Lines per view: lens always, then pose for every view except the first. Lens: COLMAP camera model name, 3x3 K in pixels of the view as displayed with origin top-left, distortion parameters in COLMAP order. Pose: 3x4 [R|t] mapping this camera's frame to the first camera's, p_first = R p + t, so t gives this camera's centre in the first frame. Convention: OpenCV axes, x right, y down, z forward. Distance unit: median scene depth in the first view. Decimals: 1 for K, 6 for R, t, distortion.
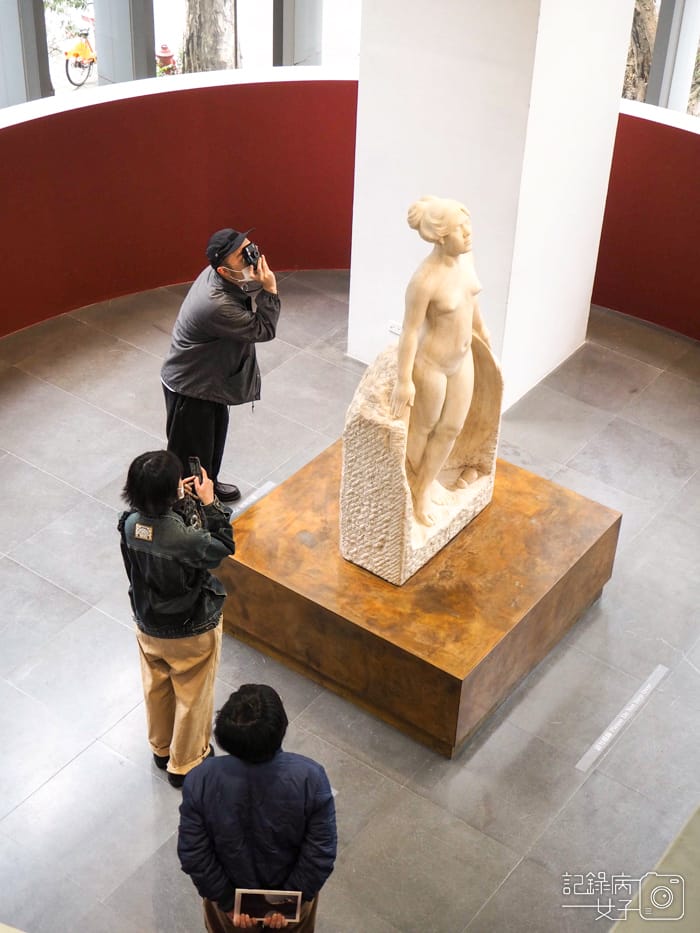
lens RADIAL K [[1516.8, 0, 349.5], [0, 1516.8, 466.1], [0, 0, 1]] dist [-0.007252, 0.000000]
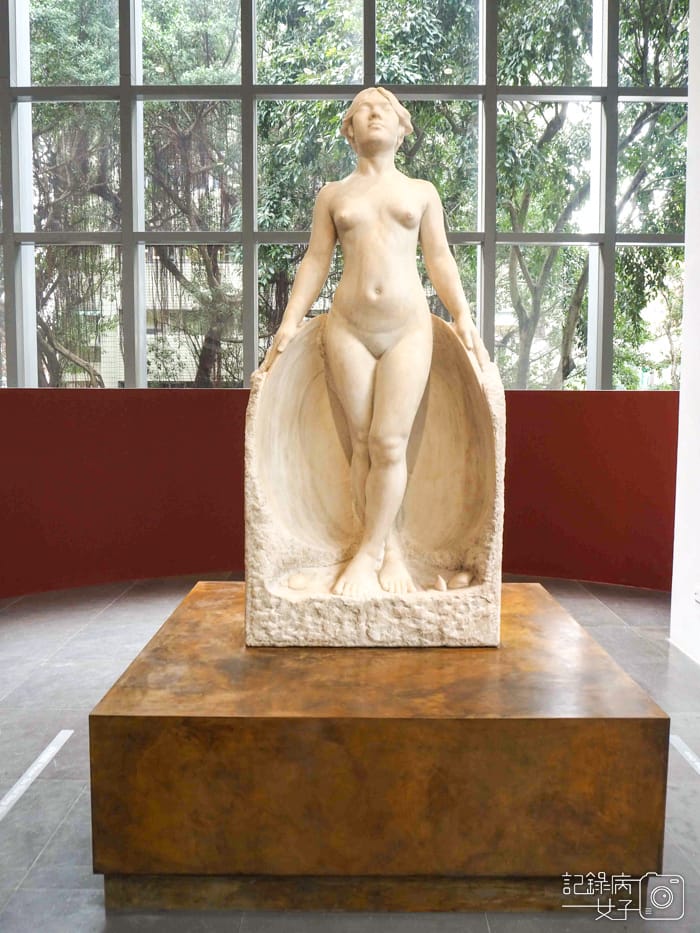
lens RADIAL K [[817.6, 0, 349.5], [0, 817.6, 467.2], [0, 0, 1]] dist [-0.001103, 0.000190]
pose [[0.582536, 0.027770, -0.812330, 0.364813], [-0.480678, 0.817691, -0.316749, 0.109556], [0.655439, 0.574987, 0.489683, 0.816745]]
